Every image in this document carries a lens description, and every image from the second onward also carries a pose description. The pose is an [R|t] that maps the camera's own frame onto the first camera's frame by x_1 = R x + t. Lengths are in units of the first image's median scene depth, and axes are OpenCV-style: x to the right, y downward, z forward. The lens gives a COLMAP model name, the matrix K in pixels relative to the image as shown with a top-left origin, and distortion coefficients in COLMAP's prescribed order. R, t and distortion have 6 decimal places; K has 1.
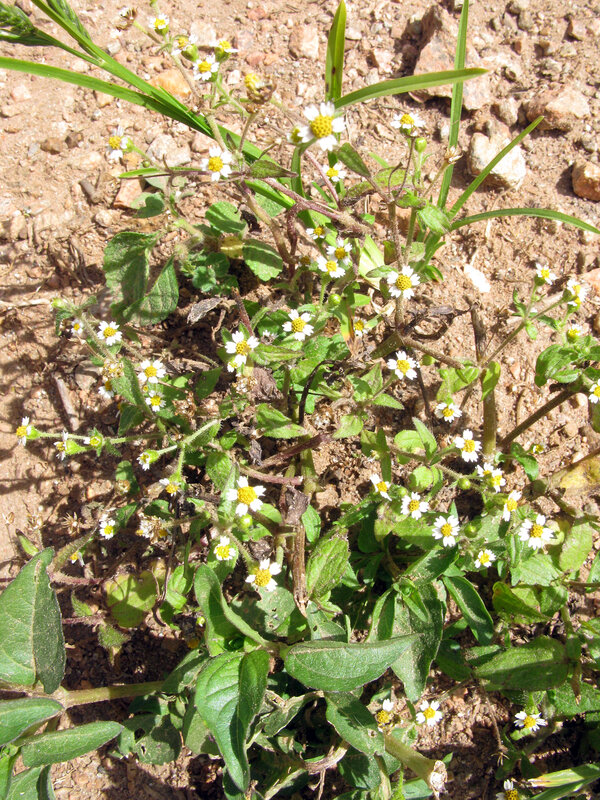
lens RADIAL K [[791.3, 0, 295.9], [0, 791.3, 403.1], [0, 0, 1]] dist [-0.164639, 0.000000]
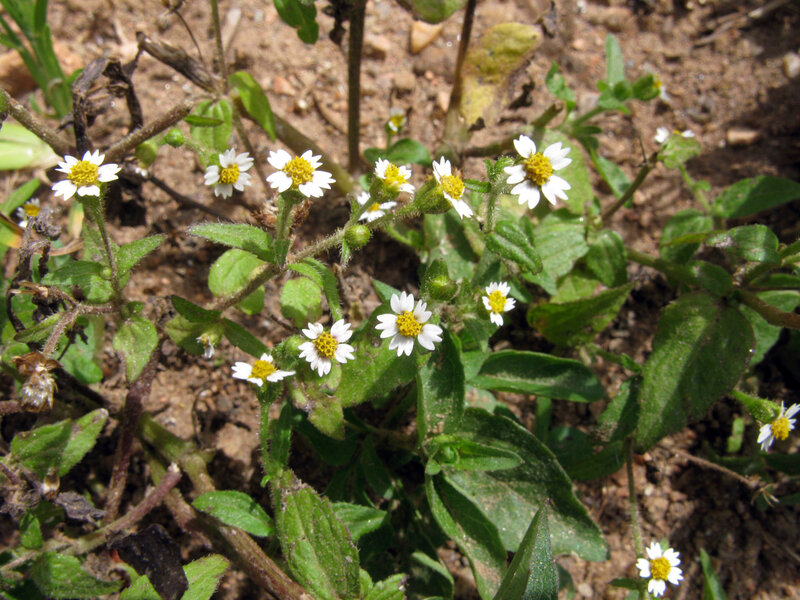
lens RADIAL K [[791.3, 0, 402.1], [0, 791.3, 301.3], [0, 0, 1]] dist [-0.164639, 0.000000]
pose [[0.605321, -0.767801, 0.209925, 0.086015], [0.757460, 0.636684, 0.144527, 0.069047], [-0.244624, 0.071525, 0.966976, 0.459946]]
